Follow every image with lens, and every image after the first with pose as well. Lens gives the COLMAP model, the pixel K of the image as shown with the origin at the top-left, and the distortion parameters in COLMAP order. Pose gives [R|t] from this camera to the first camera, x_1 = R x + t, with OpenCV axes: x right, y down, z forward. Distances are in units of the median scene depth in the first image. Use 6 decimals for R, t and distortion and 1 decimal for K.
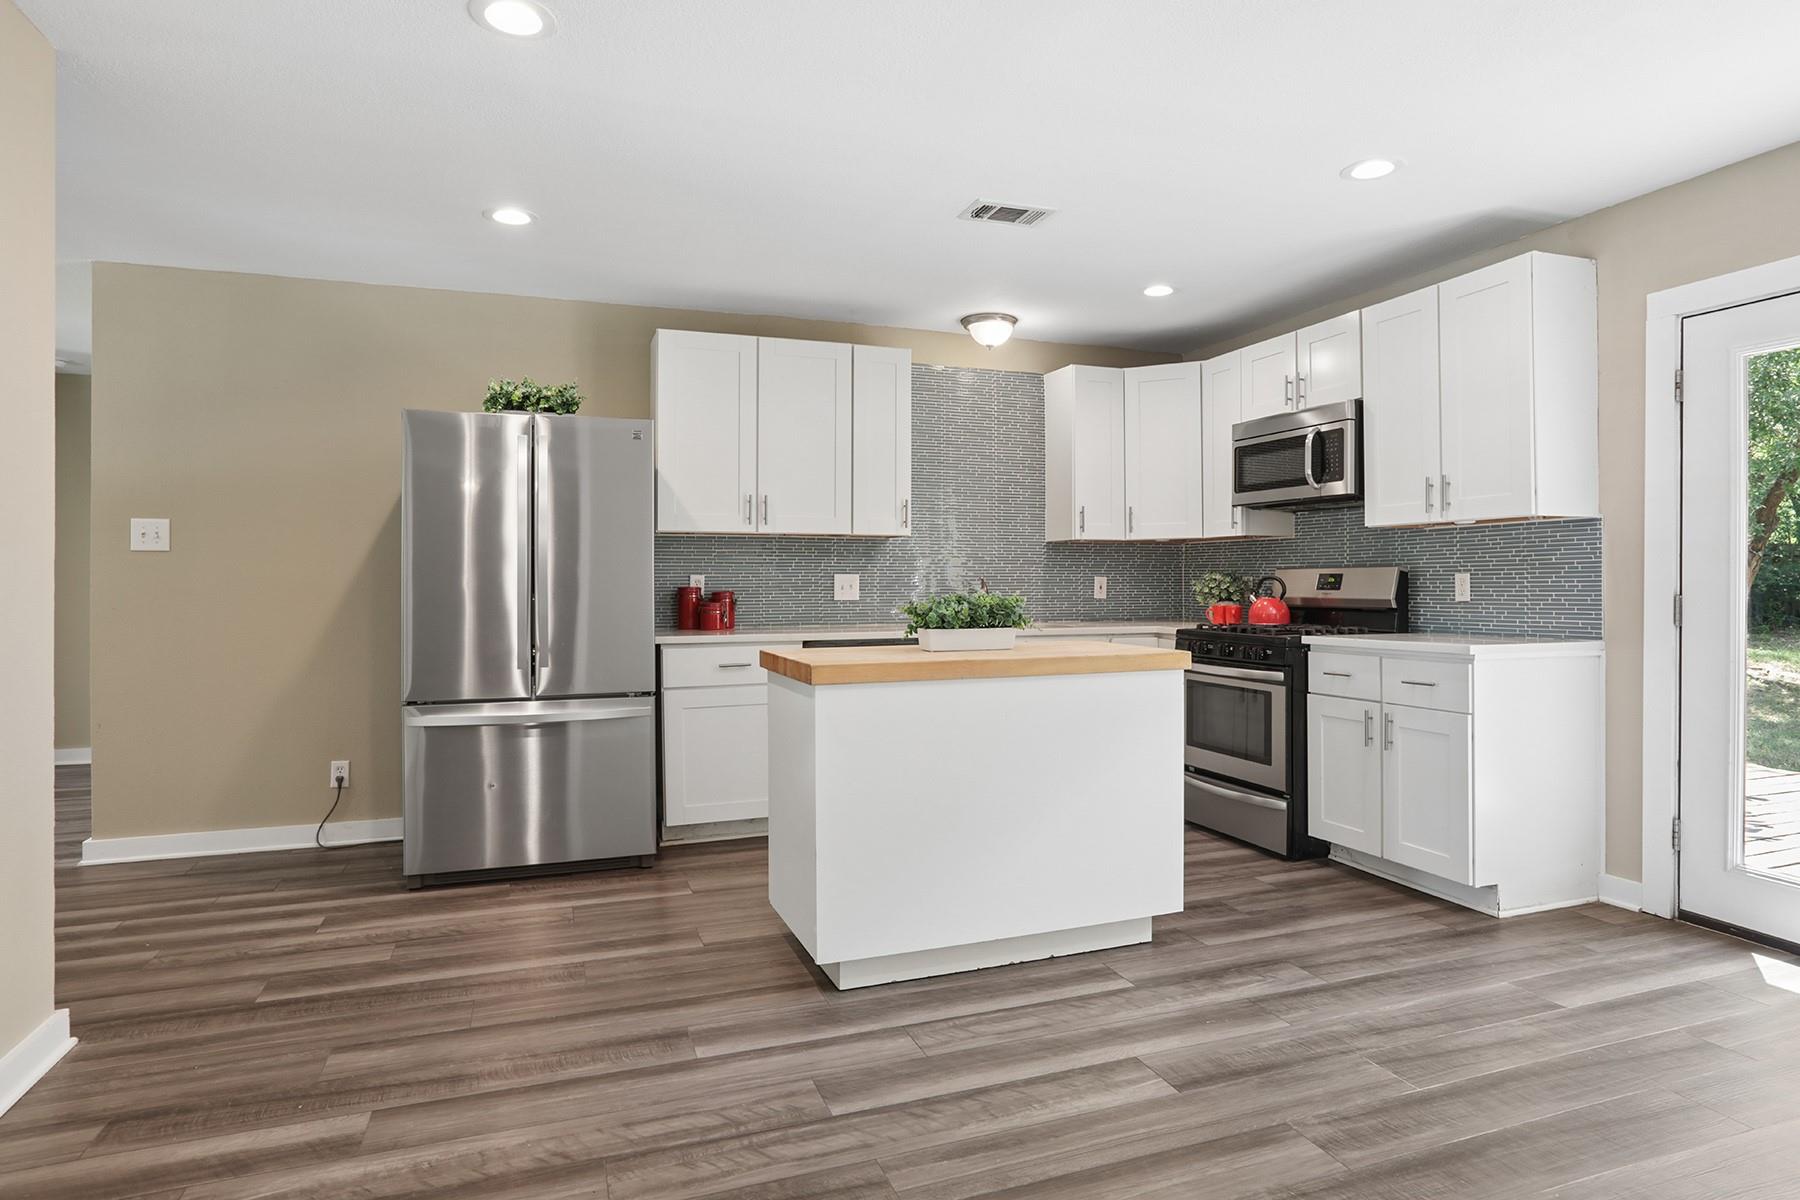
lens RADIAL K [[1000.6, 0, 897.0], [0, 1000.6, 595.2], [0, 0, 1]] dist [-0.016174, 0.003769]
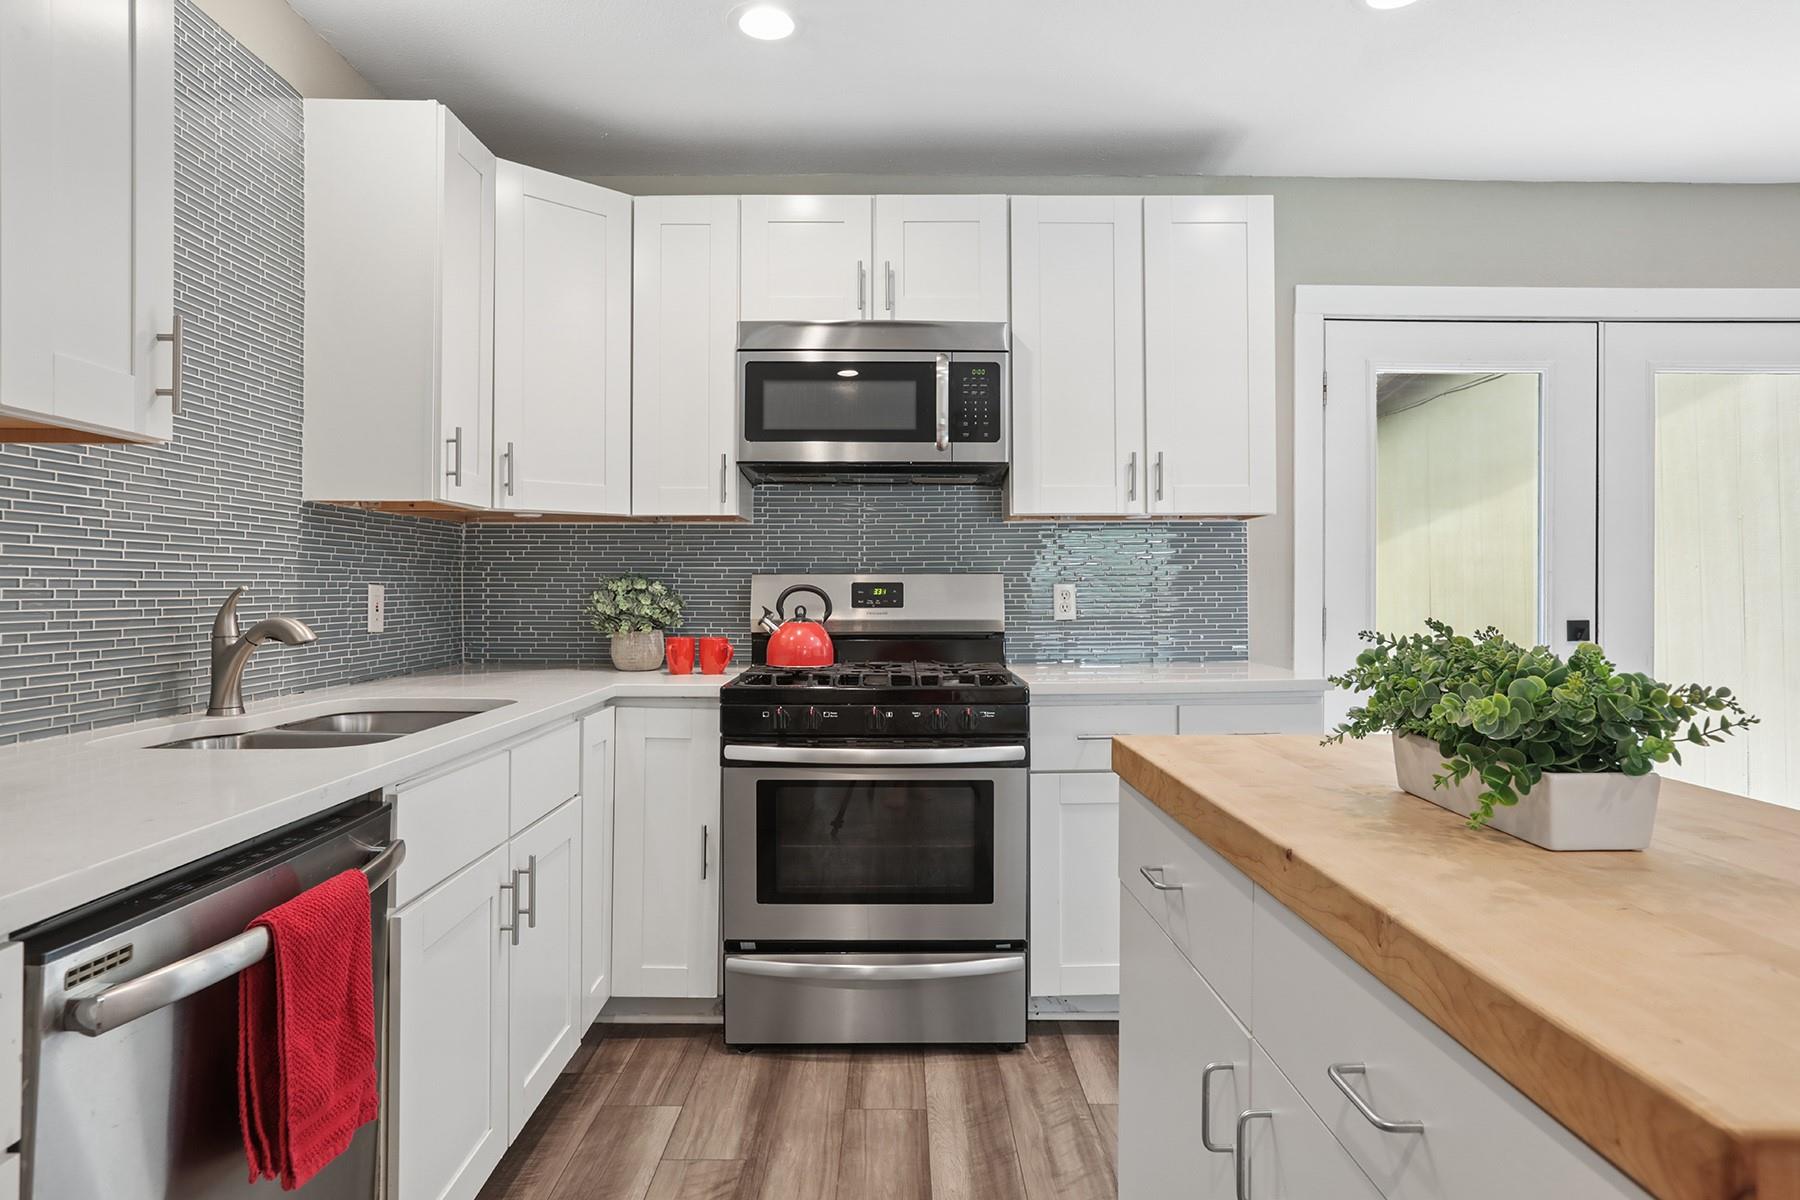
lens RADIAL K [[1047.8, 0, 899.0], [0, 1047.8, 587.5], [0, 0, 1]] dist [-0.031789, 0.000281]
pose [[0.336231, 0.000111, 0.941779, -0.257204], [0.013454, 0.999897, -0.004921, -0.018003], [-0.941683, 0.014325, 0.336195, 0.923565]]
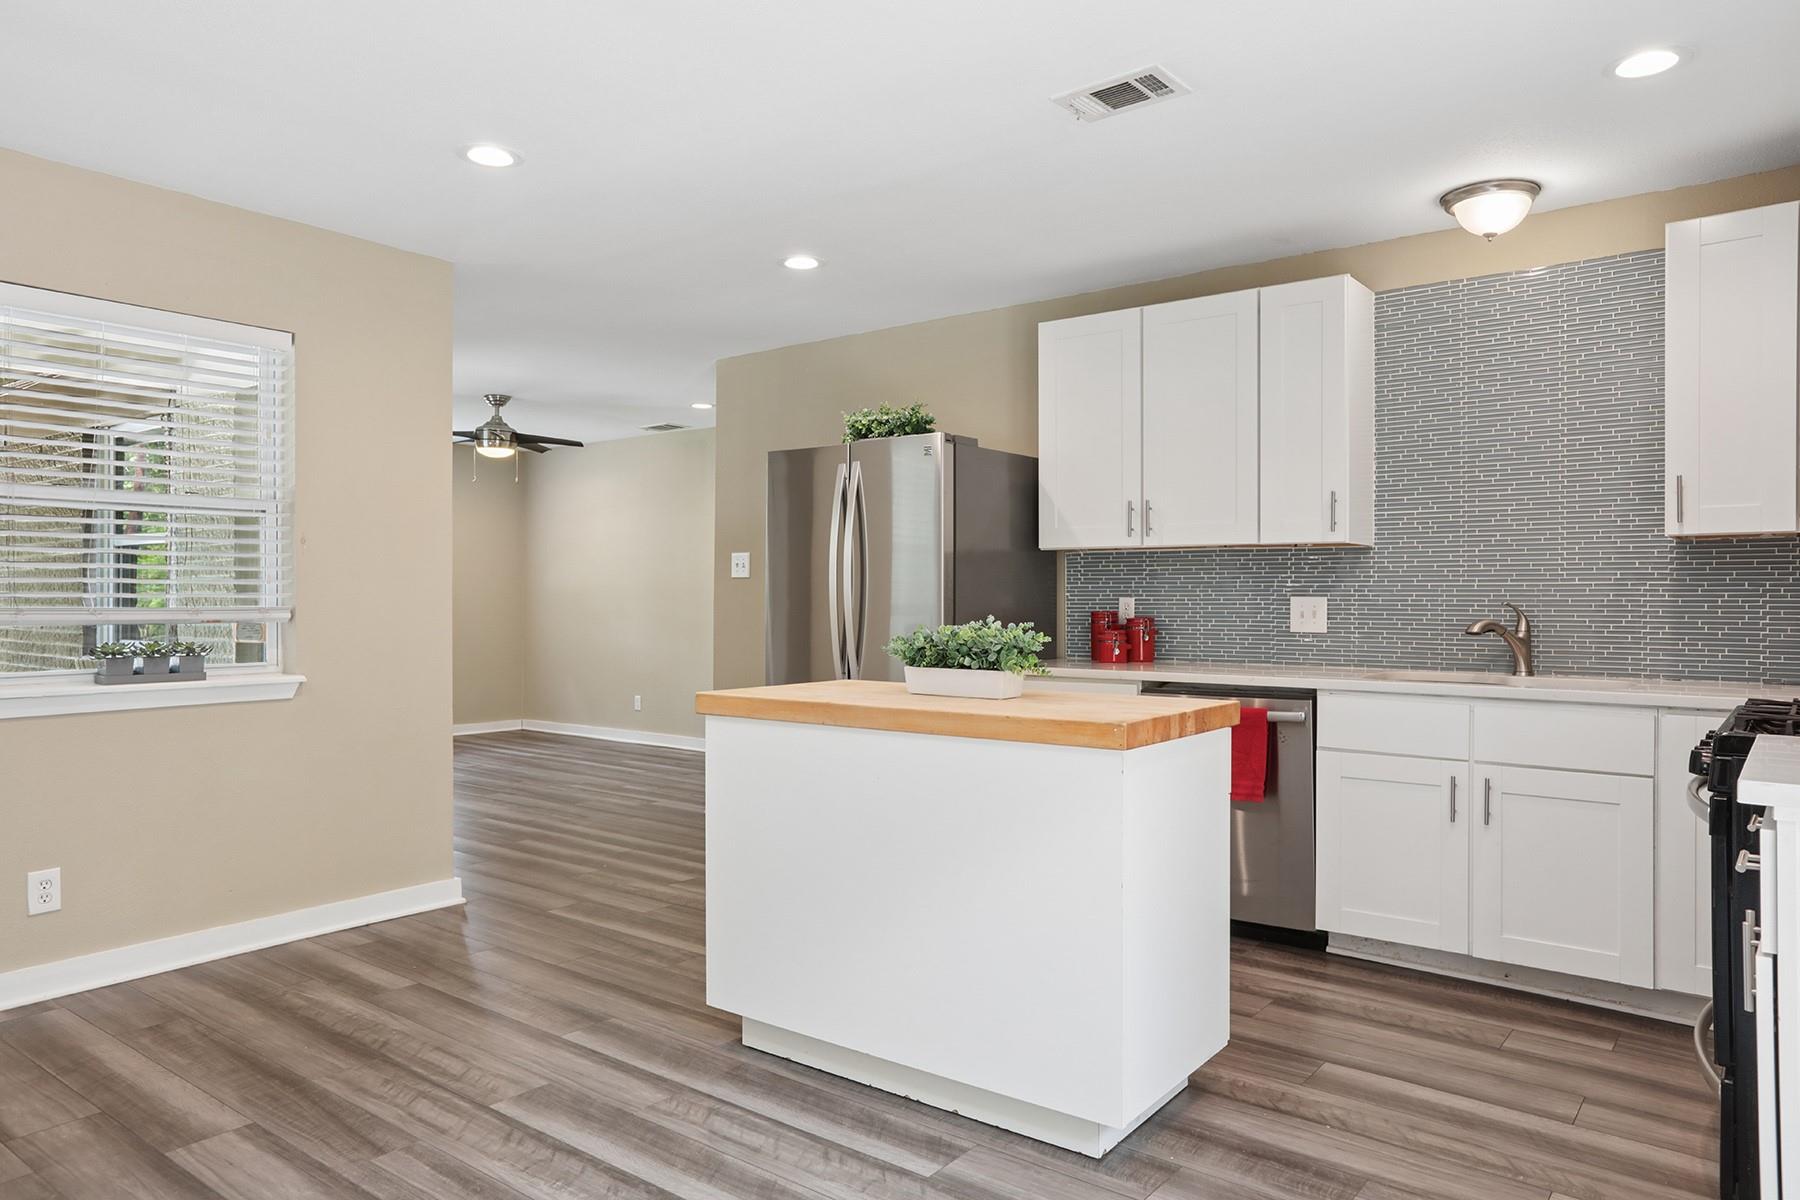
lens RADIAL K [[1172.1, 0, 900.2], [0, 1172.1, 597.5], [0, 0, 1]] dist [-0.001030, 0.002108]
pose [[0.531639, -0.000013, -0.846971, 0.707727], [-0.022408, 0.999650, -0.014081, -0.002806], [0.846675, 0.026465, 0.531452, 0.407984]]
